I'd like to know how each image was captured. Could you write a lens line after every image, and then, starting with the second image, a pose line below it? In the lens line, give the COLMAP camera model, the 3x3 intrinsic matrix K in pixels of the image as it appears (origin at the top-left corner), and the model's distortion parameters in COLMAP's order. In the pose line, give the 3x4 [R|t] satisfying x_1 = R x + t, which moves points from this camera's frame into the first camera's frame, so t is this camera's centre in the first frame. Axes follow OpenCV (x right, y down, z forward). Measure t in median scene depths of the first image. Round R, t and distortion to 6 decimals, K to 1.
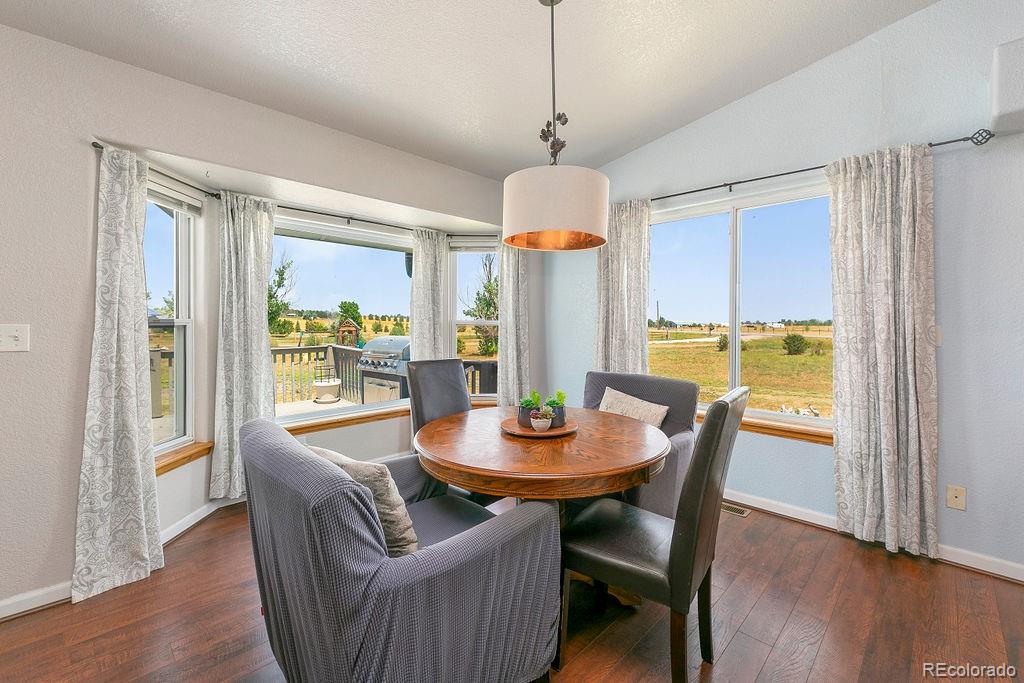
lens RADIAL K [[437.6, 0, 510.2], [0, 437.6, 332.2], [0, 0, 1]] dist [0.001983, 0.000649]
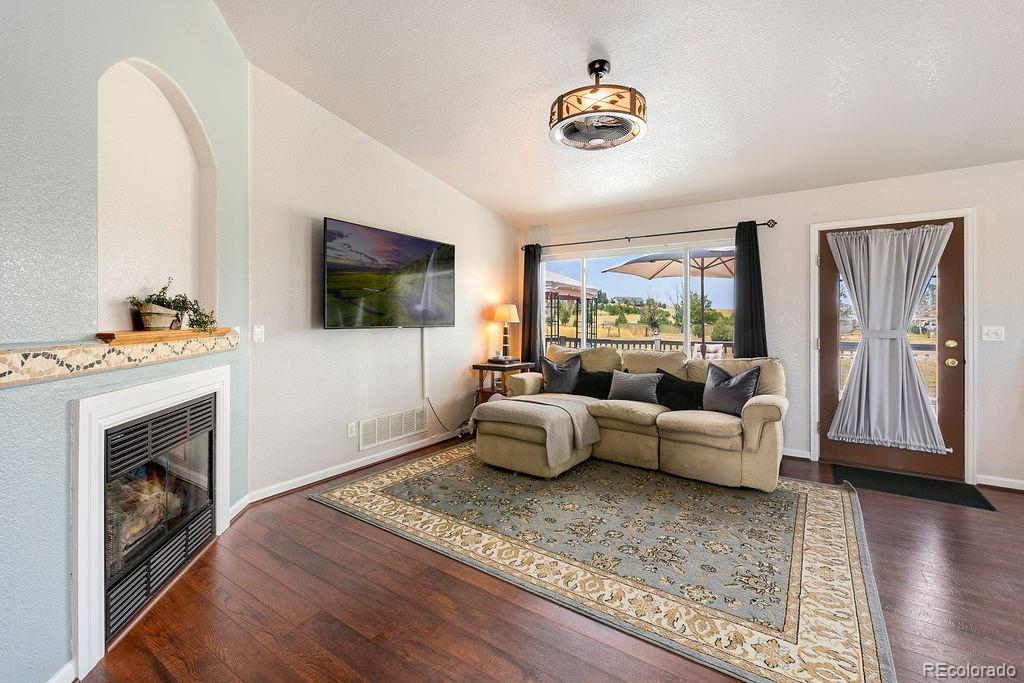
lens RADIAL K [[443.1, 0, 509.4], [0, 443.1, 319.8], [0, 0, 1]] dist [0.002145, 0.000351]
pose [[0.169860, -0.002241, -0.985466, 0.220387], [-0.021993, 0.999740, -0.006065, 0.006402], [0.985223, 0.022703, 0.169766, -0.862364]]
